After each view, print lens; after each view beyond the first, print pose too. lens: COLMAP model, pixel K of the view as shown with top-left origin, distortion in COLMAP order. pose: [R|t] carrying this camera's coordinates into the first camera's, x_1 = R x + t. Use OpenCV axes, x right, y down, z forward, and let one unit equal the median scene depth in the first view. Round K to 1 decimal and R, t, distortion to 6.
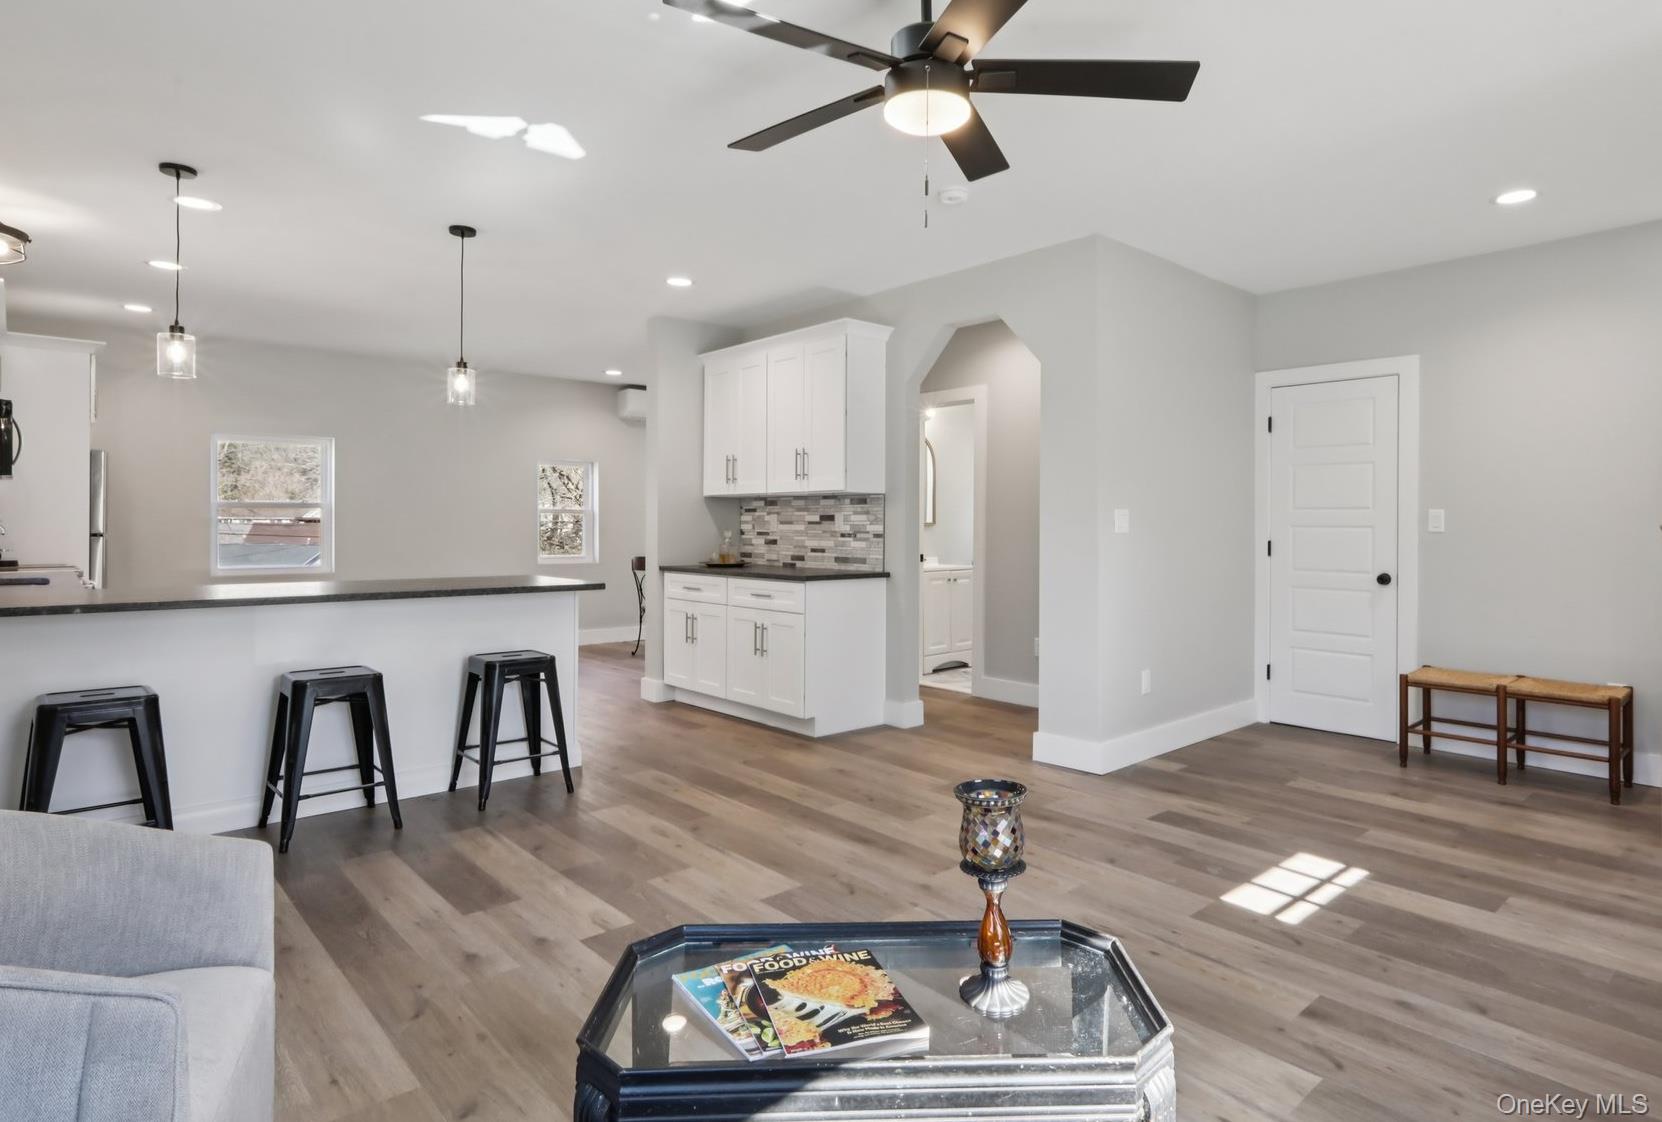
lens RADIAL K [[916.2, 0, 897.4], [0, 916.2, 525.6], [0, 0, 1]] dist [-0.015707, 0.000052]
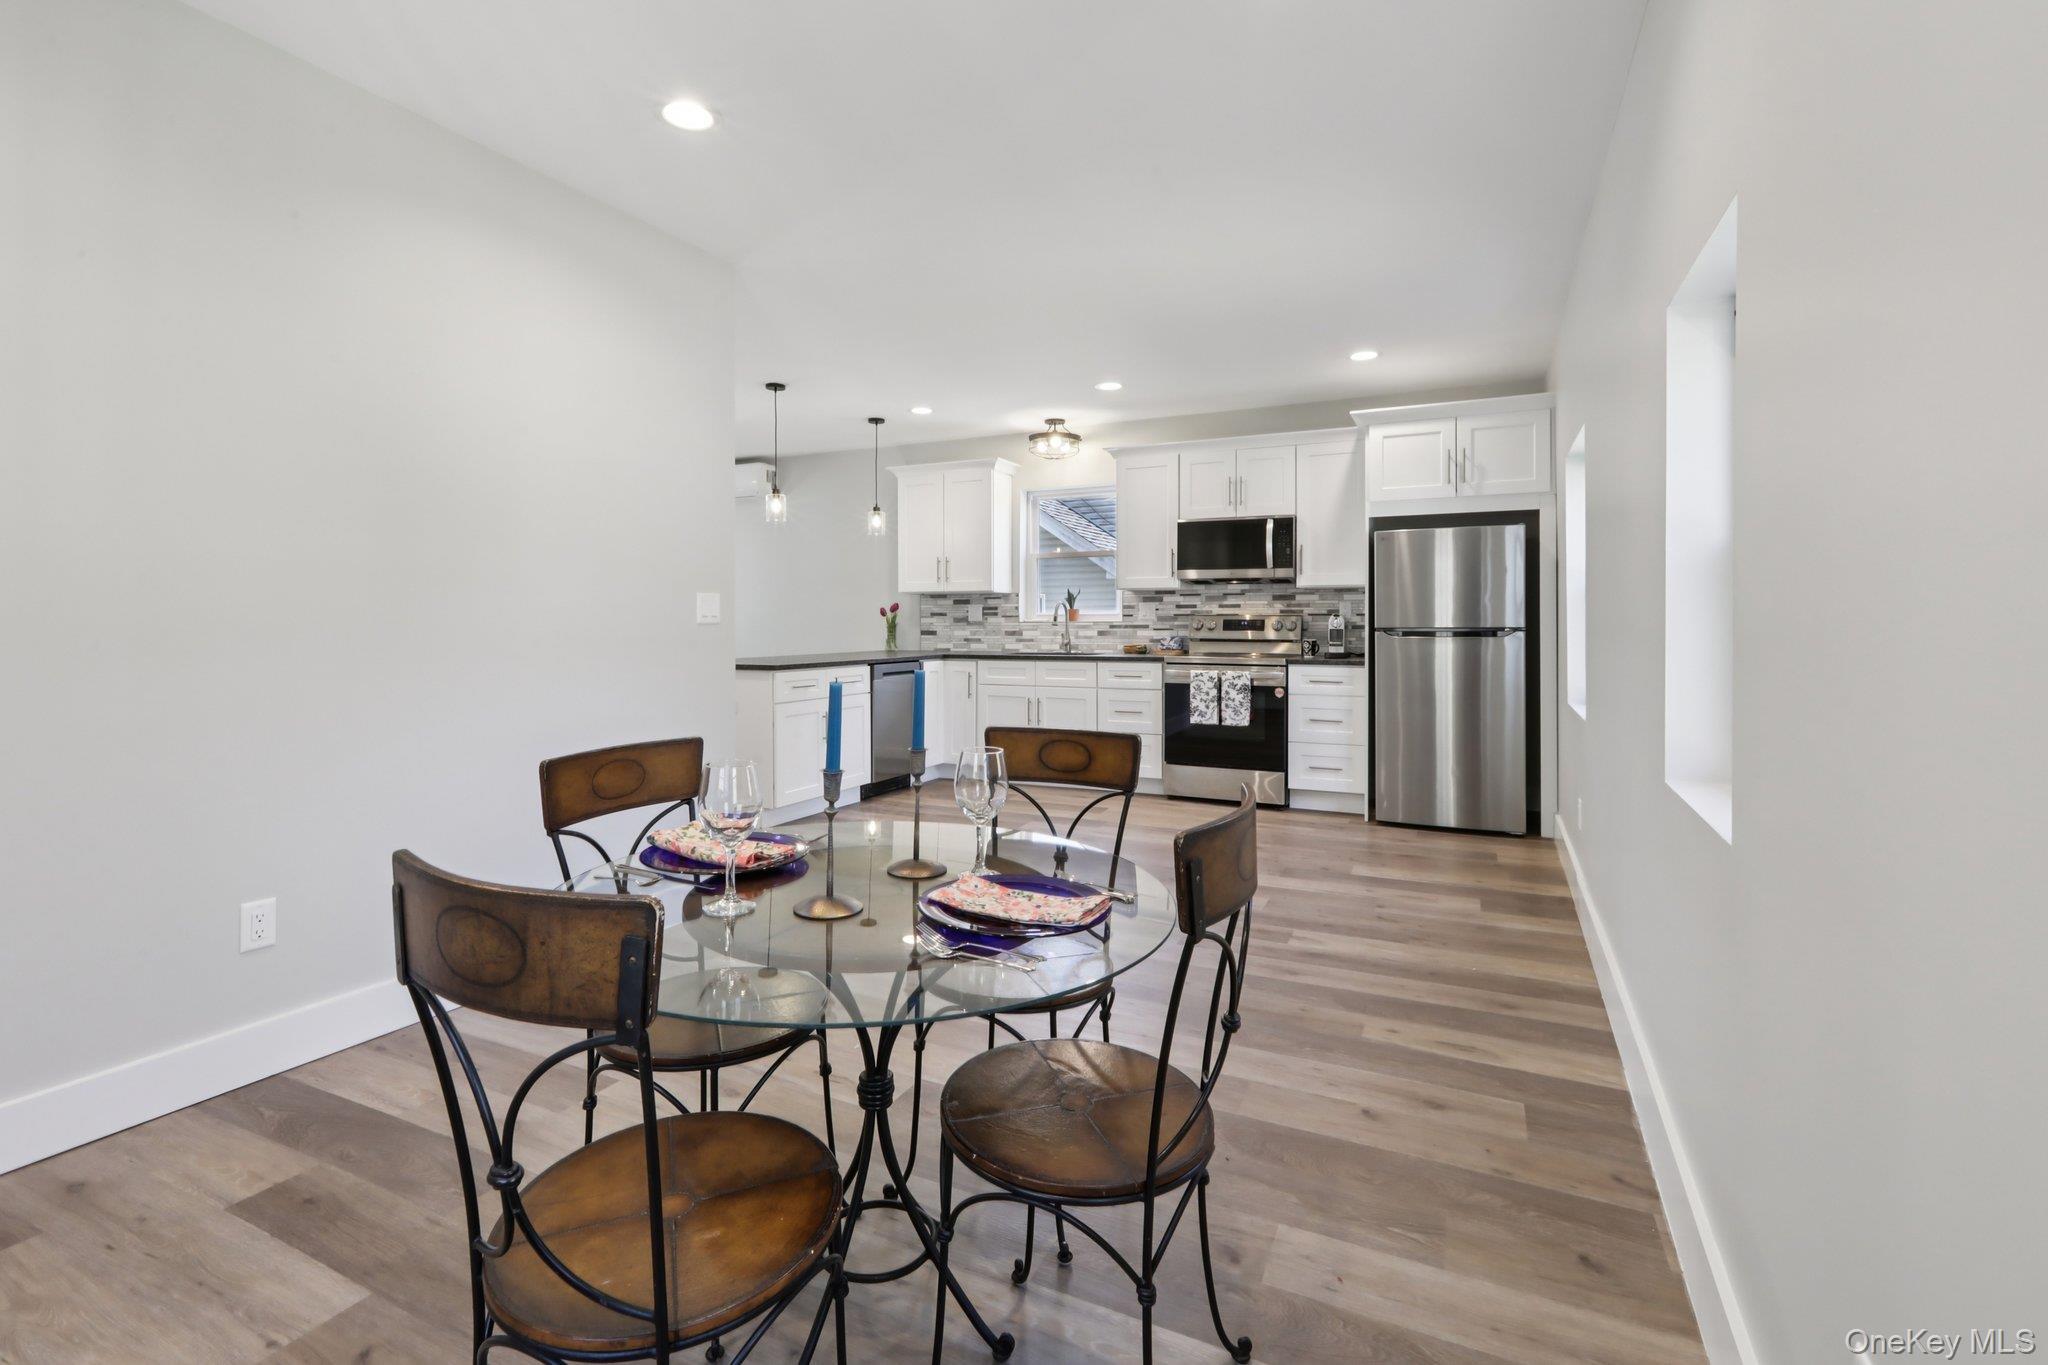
lens RADIAL K [[938.9, 0, 1016.1], [0, 938.9, 631.2], [0, 0, 1]] dist [-0.000088, 0.001280]
pose [[-0.938718, -0.003684, -0.344666, -0.391382], [-0.006431, 0.999956, 0.006827, 0.011032], [0.344626, 0.008625, -0.938700, 2.723350]]
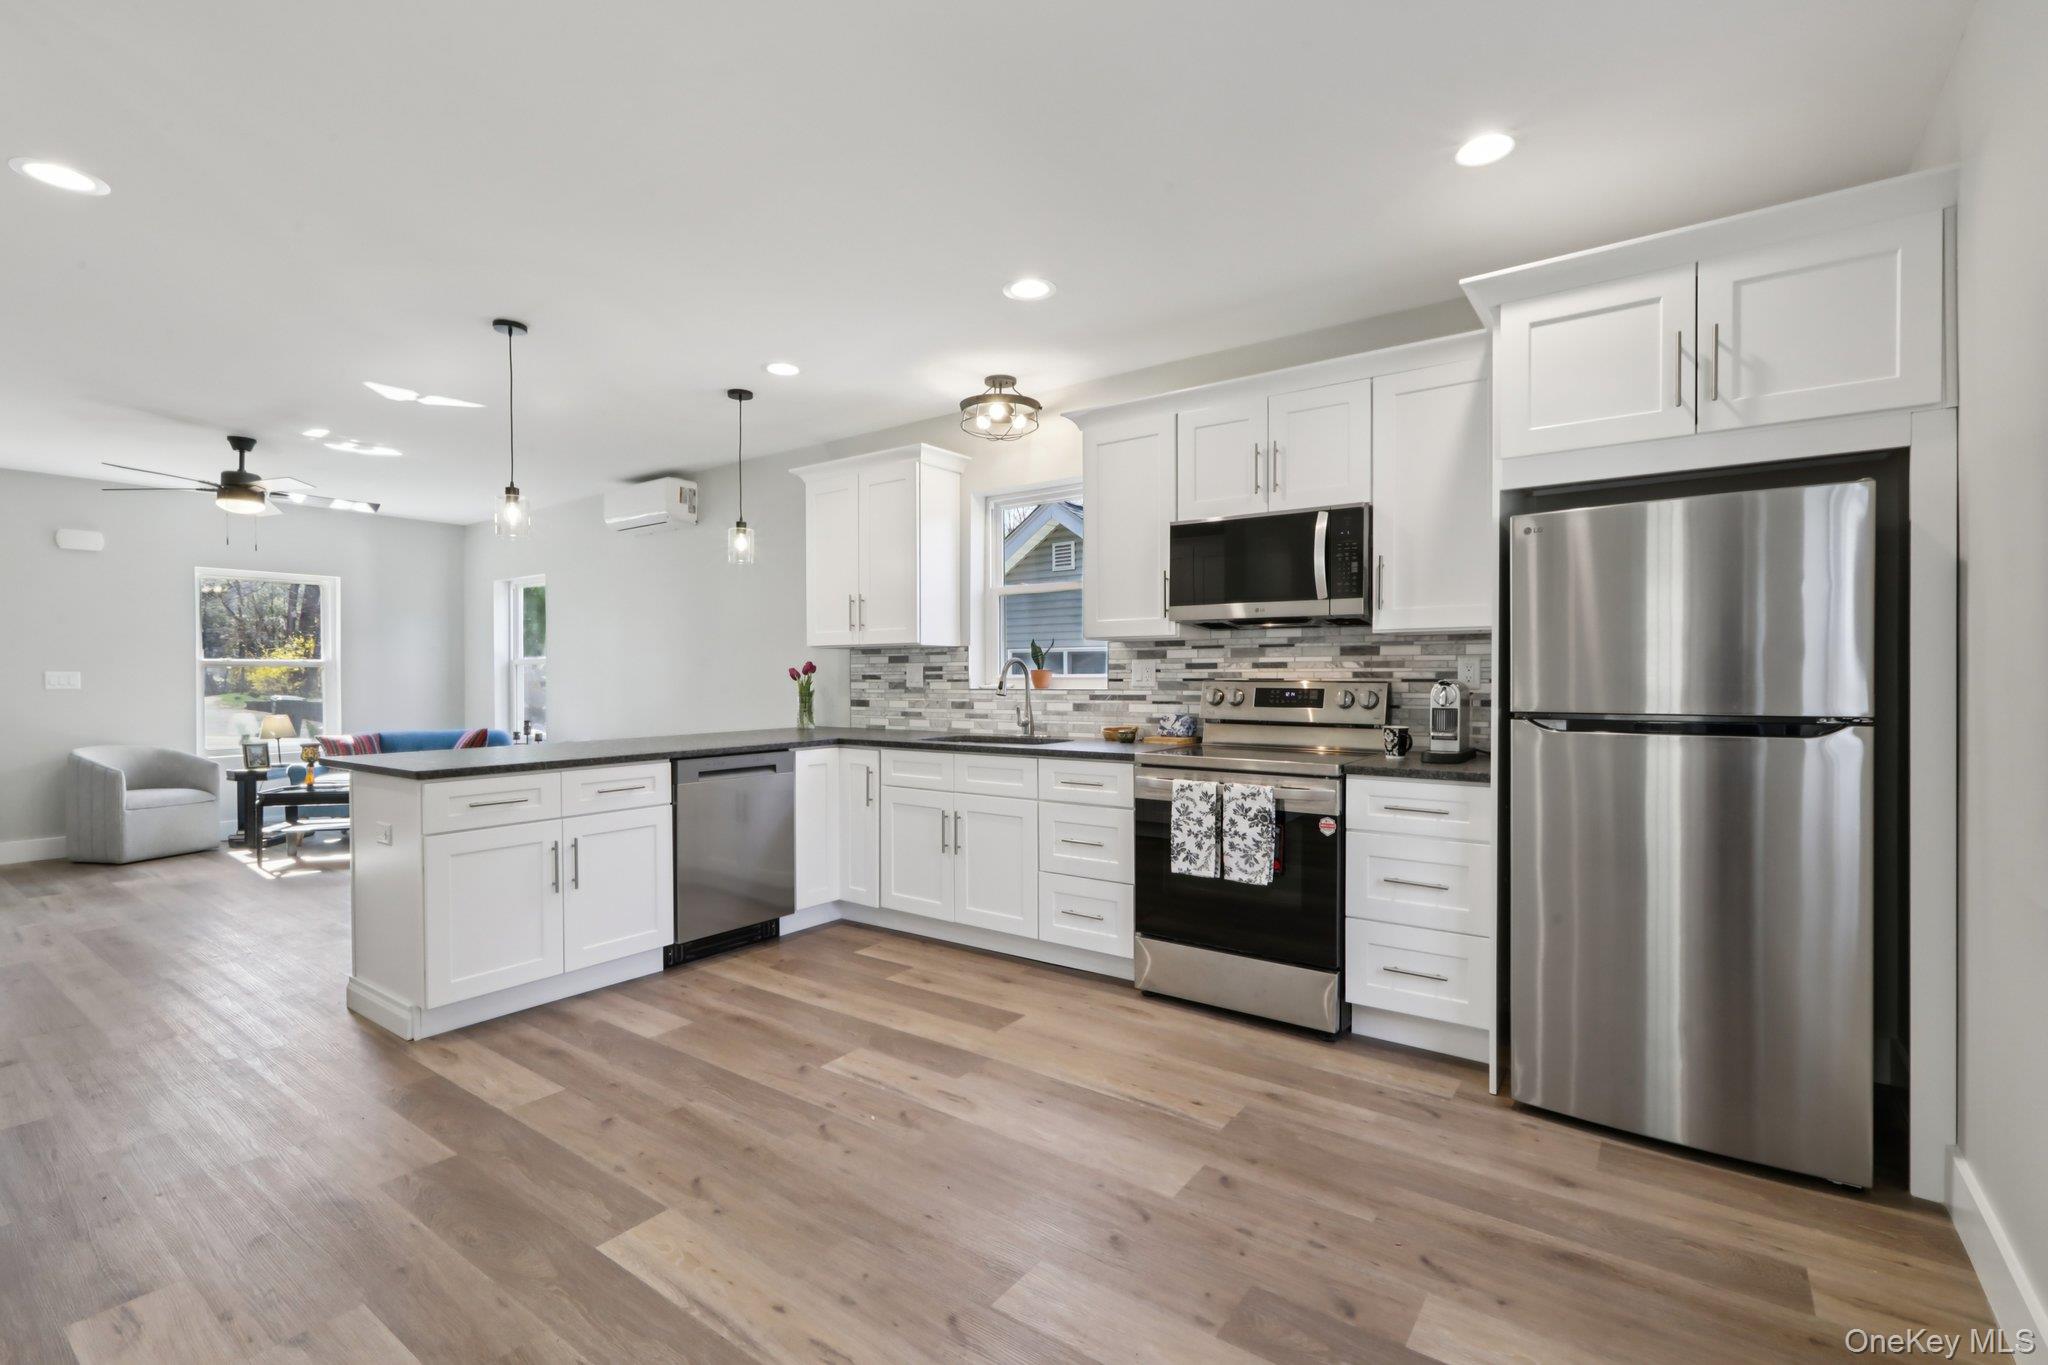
lens RADIAL K [[923.2, 0, 1024.9], [0, 923.2, 688.4], [0, 0, 1]] dist [0.000812, 0.000767]
pose [[-0.984318, -0.002361, -0.176390, -0.906260], [-0.004683, 0.999908, 0.012749, -0.011961], [0.176343, 0.013375, -0.984238, 2.197652]]
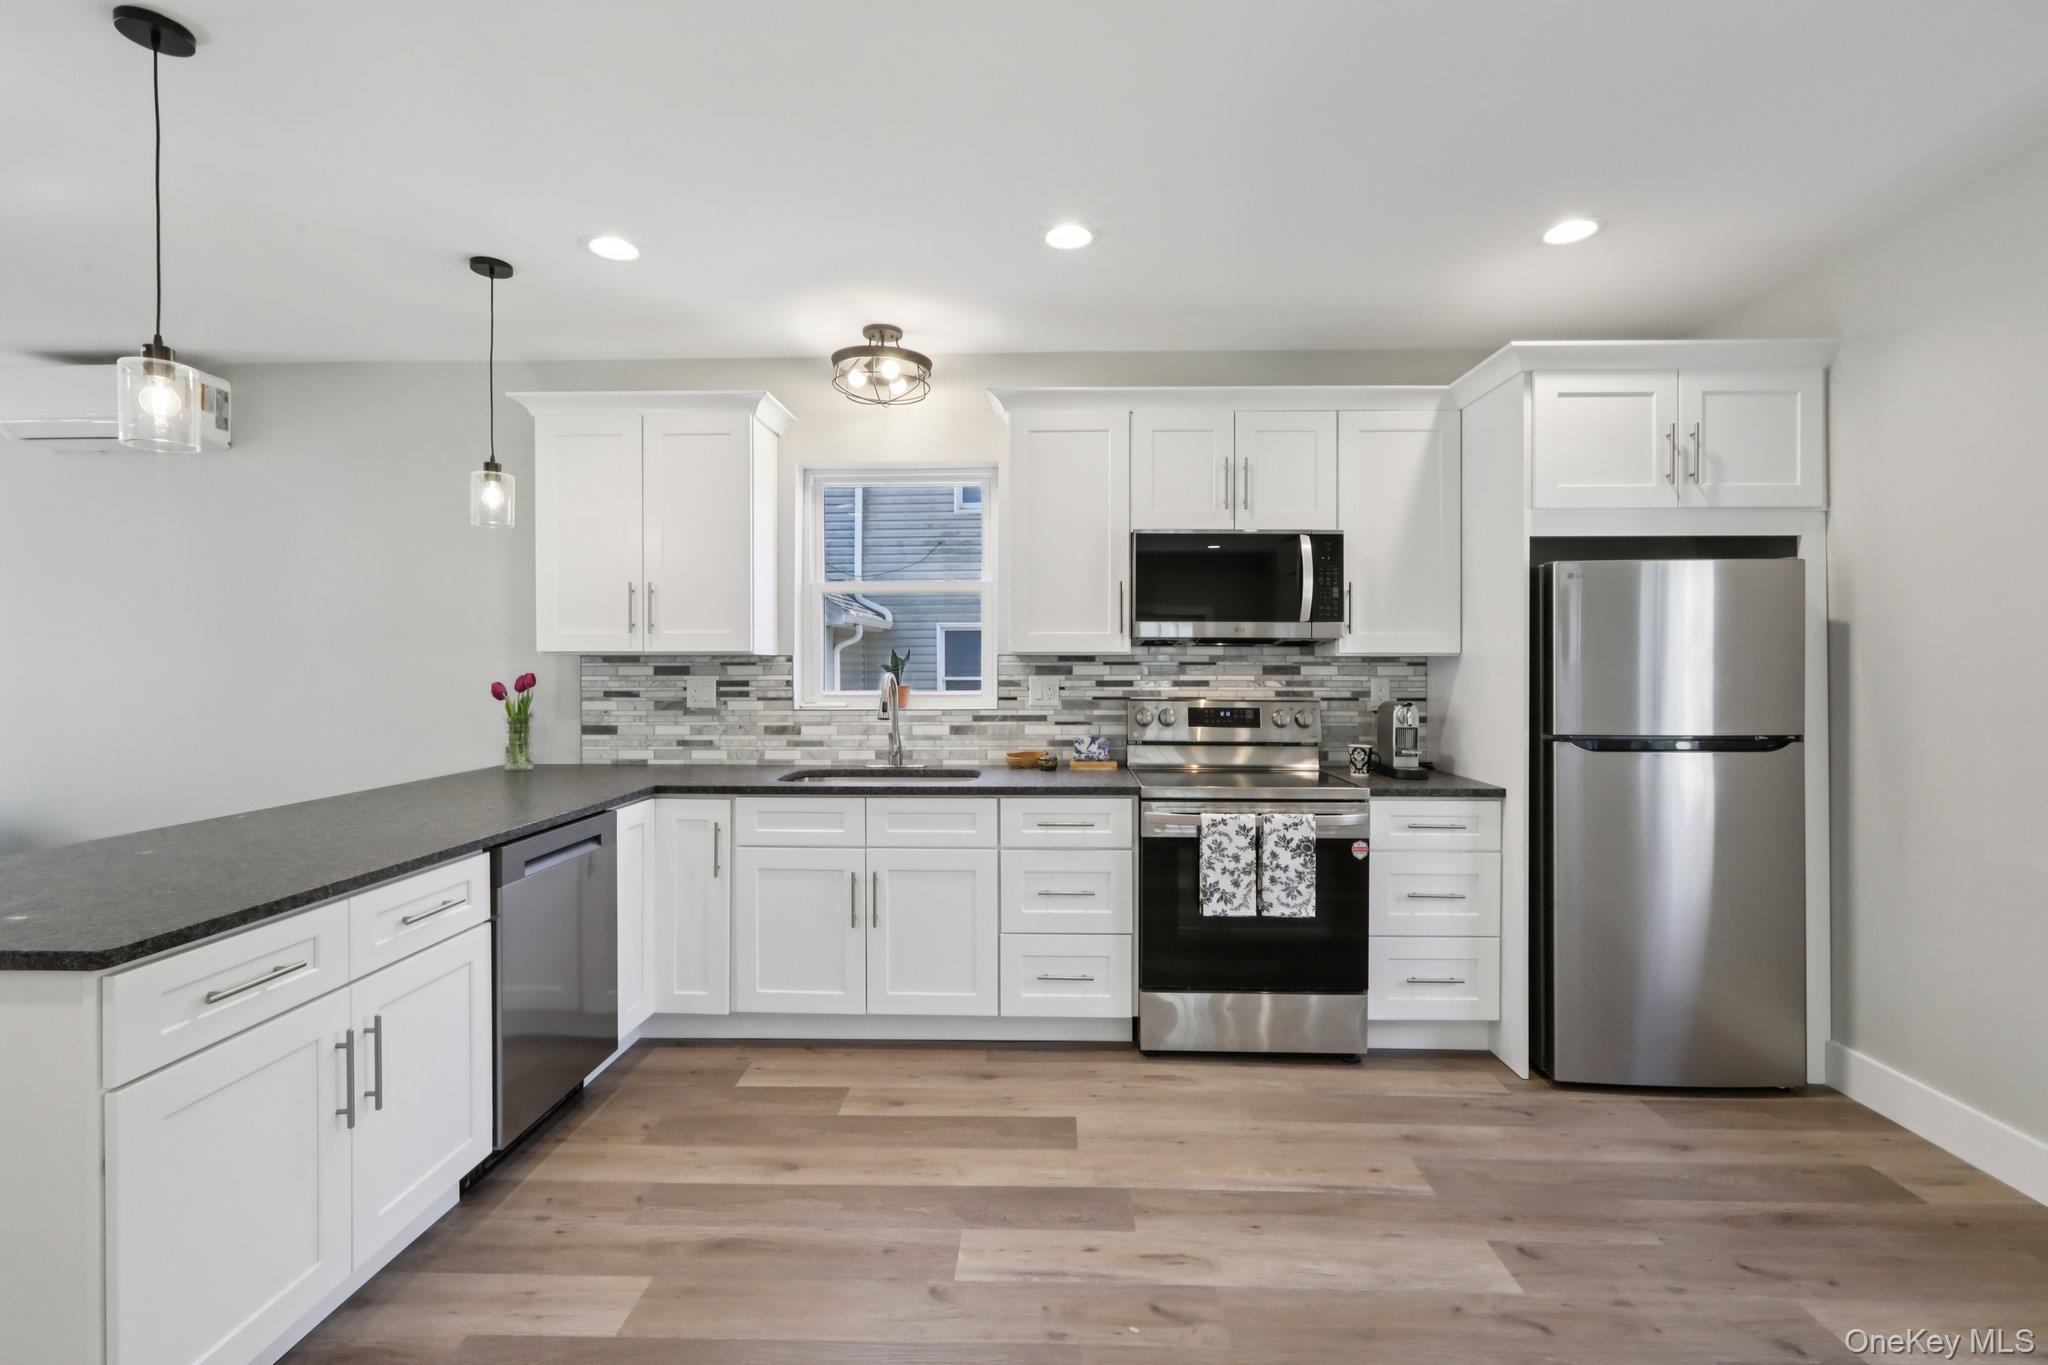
lens RADIAL K [[917.0, 0, 1032.2], [0, 917.0, 671.6], [0, 0, 1]] dist [0.000940, 0.000356]
pose [[-0.710277, -0.003515, -0.703913, -0.536056], [-0.006115, 0.999981, 0.001177, -0.038612], [0.703895, 0.005140, -0.710285, 1.825335]]
